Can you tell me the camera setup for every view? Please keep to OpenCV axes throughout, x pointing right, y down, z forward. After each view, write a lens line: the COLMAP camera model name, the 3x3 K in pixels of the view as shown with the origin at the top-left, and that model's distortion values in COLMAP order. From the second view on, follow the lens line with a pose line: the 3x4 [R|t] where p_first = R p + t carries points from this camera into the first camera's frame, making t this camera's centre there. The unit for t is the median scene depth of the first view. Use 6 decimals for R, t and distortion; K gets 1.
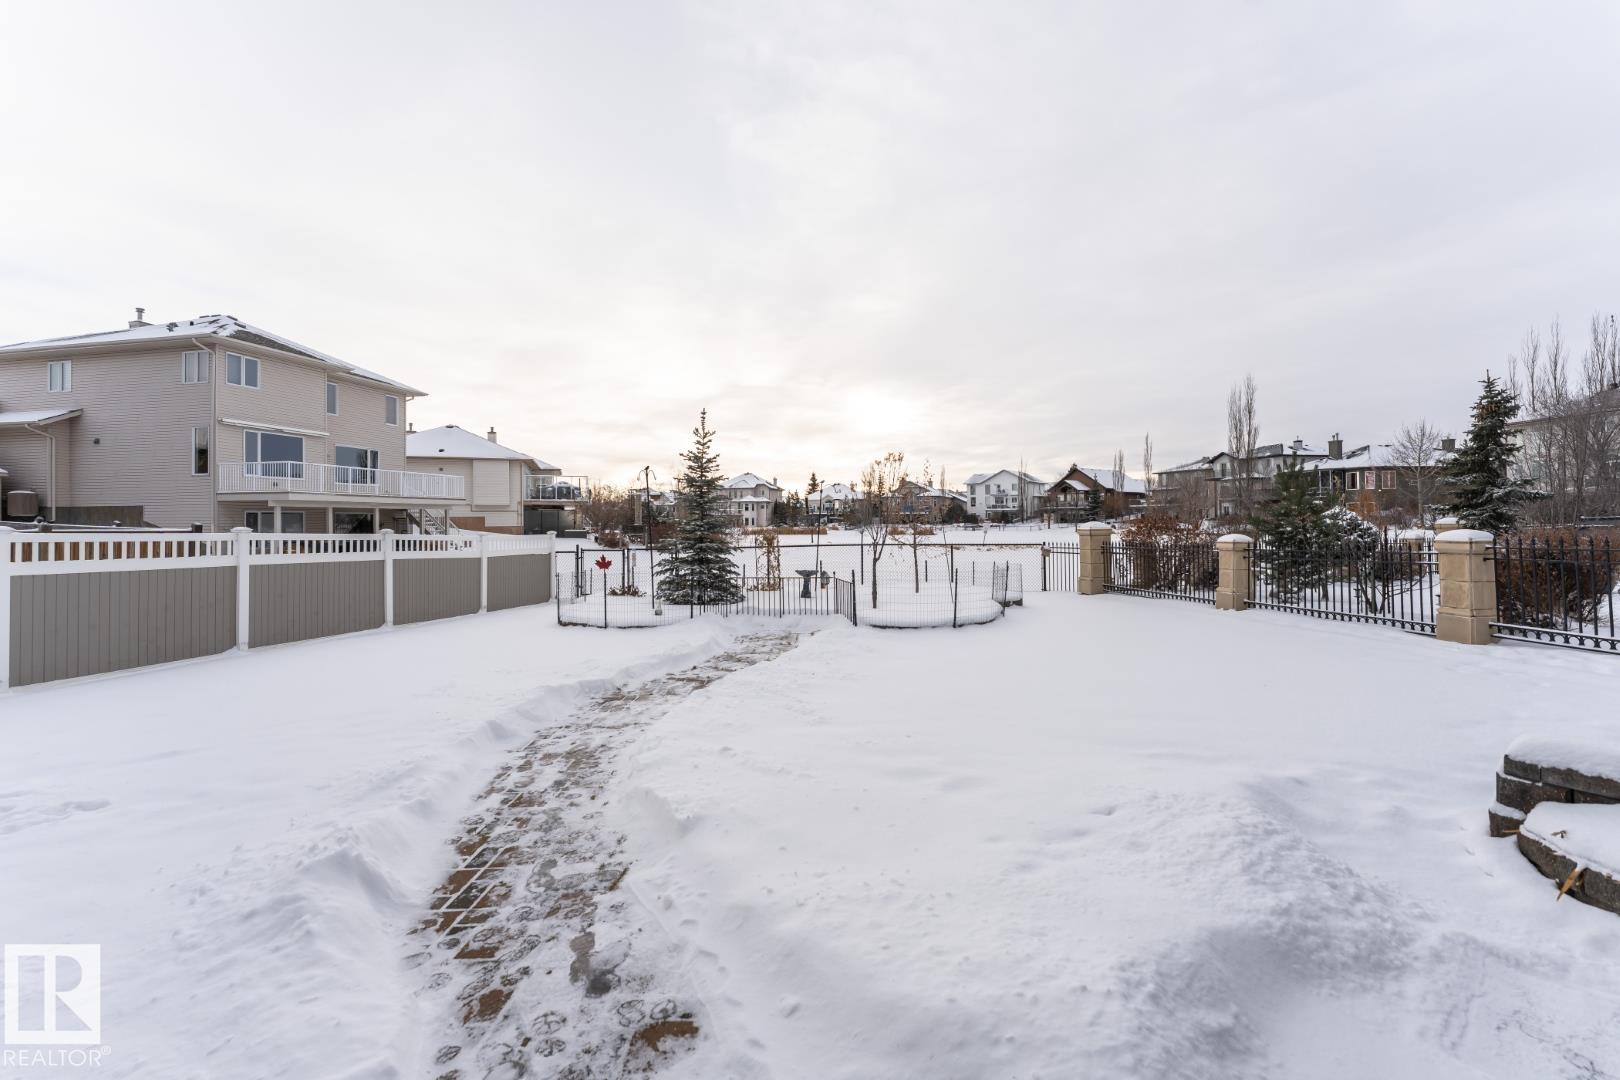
lens RADIAL K [[659.1, 0, 810.0], [0, 659.1, 540.0], [0, 0, 1]] dist [-0.000034, -0.000012]
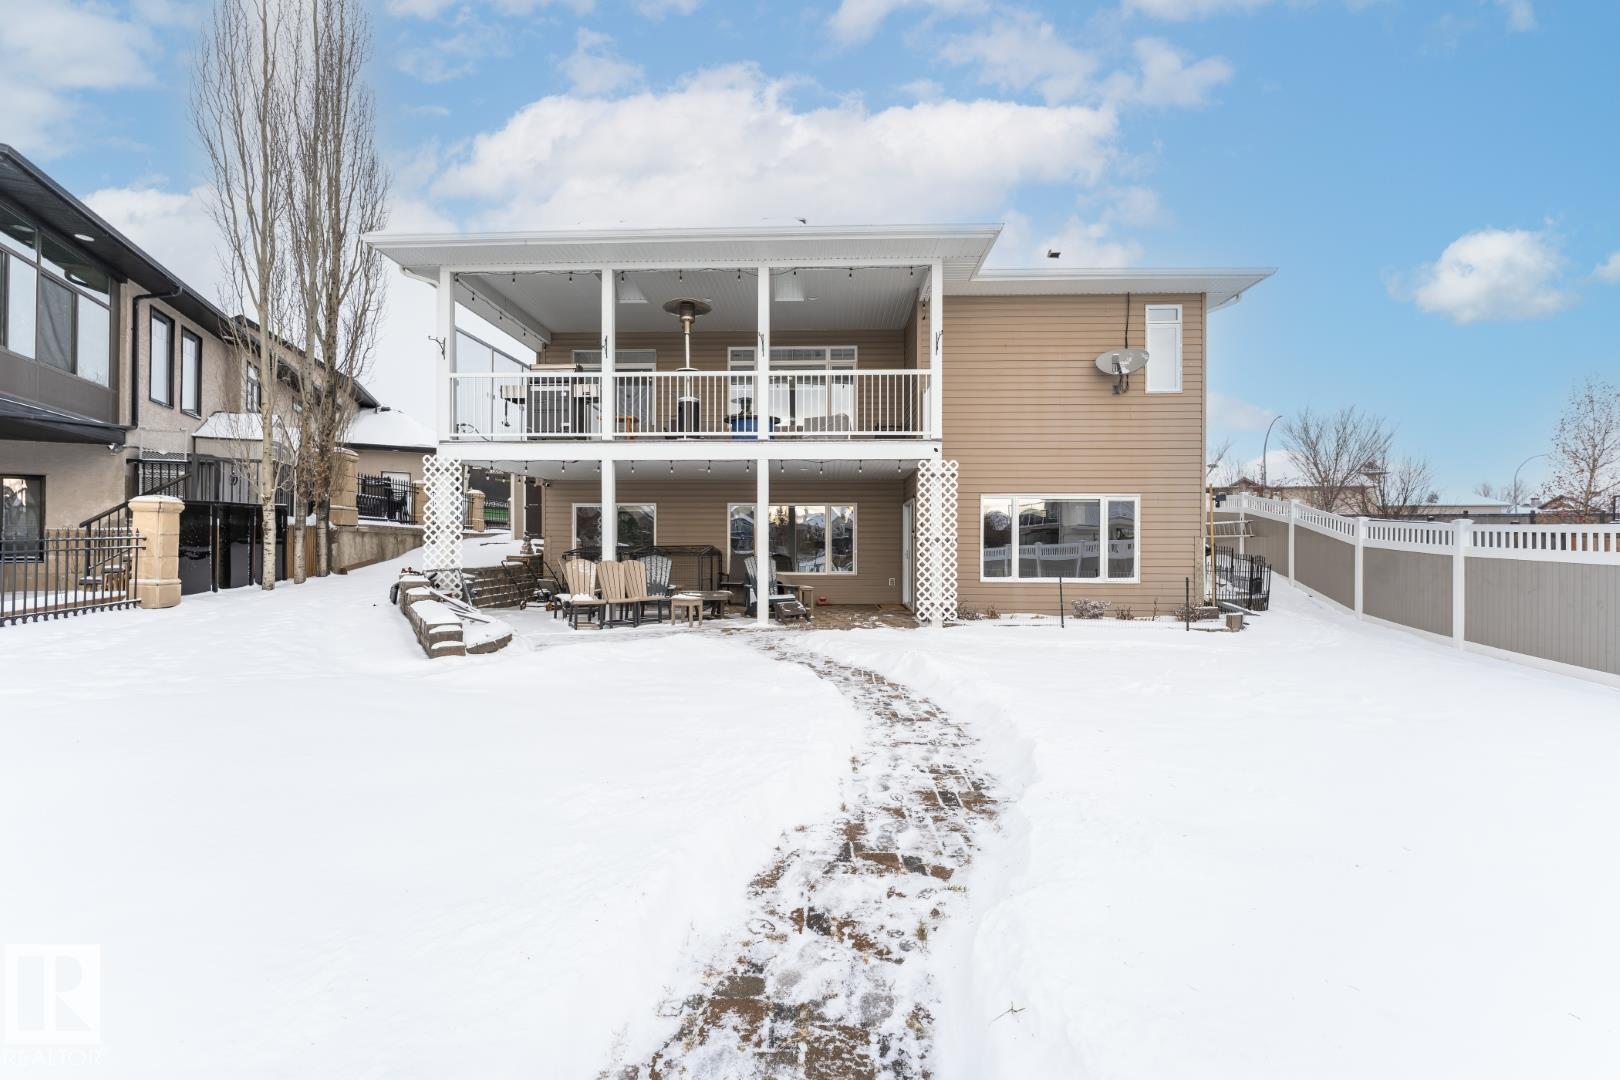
lens RADIAL K [[659.1, 0, 810.0], [0, 659.1, 540.0], [0, 0, 1]] dist [-0.000034, -0.000012]
pose [[-0.999281, 0.001142, 0.037900, -0.217846], [0.001093, 0.999999, -0.001322, 0.003754], [-0.037902, -0.001279, -0.999281, 2.055873]]
